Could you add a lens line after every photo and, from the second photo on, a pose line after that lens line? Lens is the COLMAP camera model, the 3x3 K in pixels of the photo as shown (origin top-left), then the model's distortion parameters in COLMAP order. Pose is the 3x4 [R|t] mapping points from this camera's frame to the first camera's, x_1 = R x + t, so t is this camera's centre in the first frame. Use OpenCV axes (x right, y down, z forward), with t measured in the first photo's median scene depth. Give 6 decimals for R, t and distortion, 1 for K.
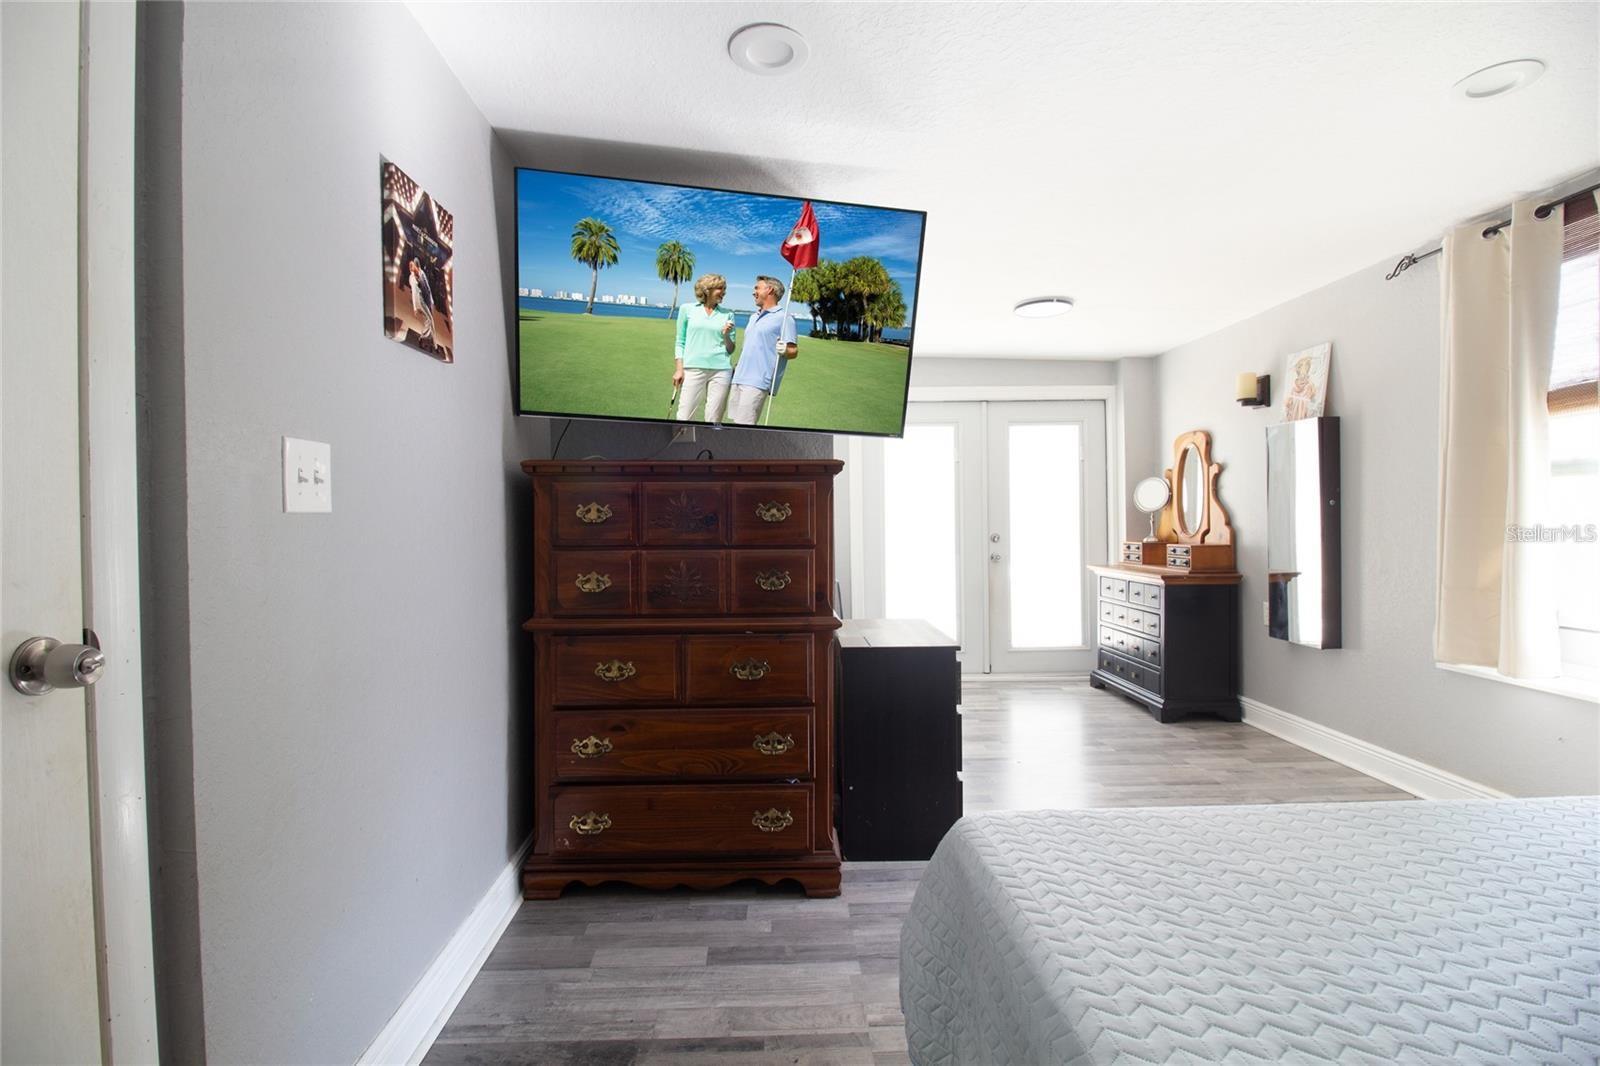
lens RADIAL K [[735.0, 0, 795.8], [0, 735.0, 526.7], [0, 0, 1]] dist [-0.001588, -0.000286]
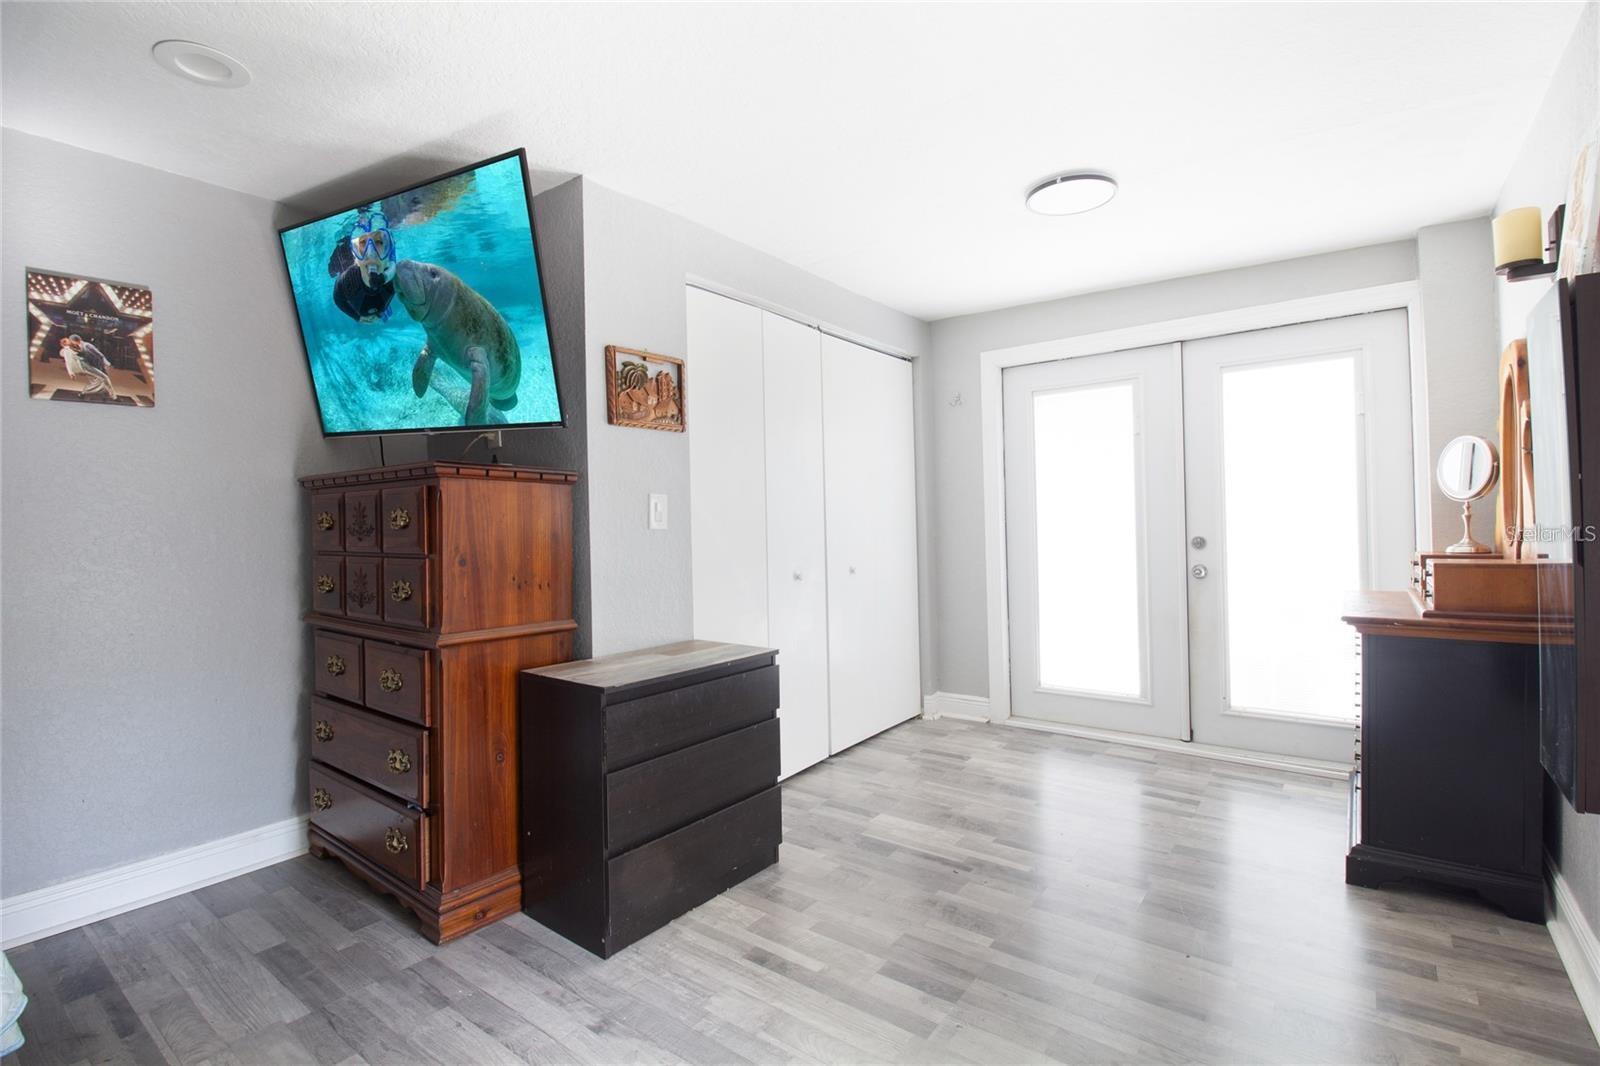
lens RADIAL K [[743.2, 0, 803.1], [0, 743.2, 519.2], [0, 0, 1]] dist [-0.001830, -0.010575]
pose [[0.778094, -0.008736, -0.628088, 0.849437], [0.006429, 0.999962, -0.005943, -0.008204], [0.628115, 0.000586, 0.778120, 0.500864]]
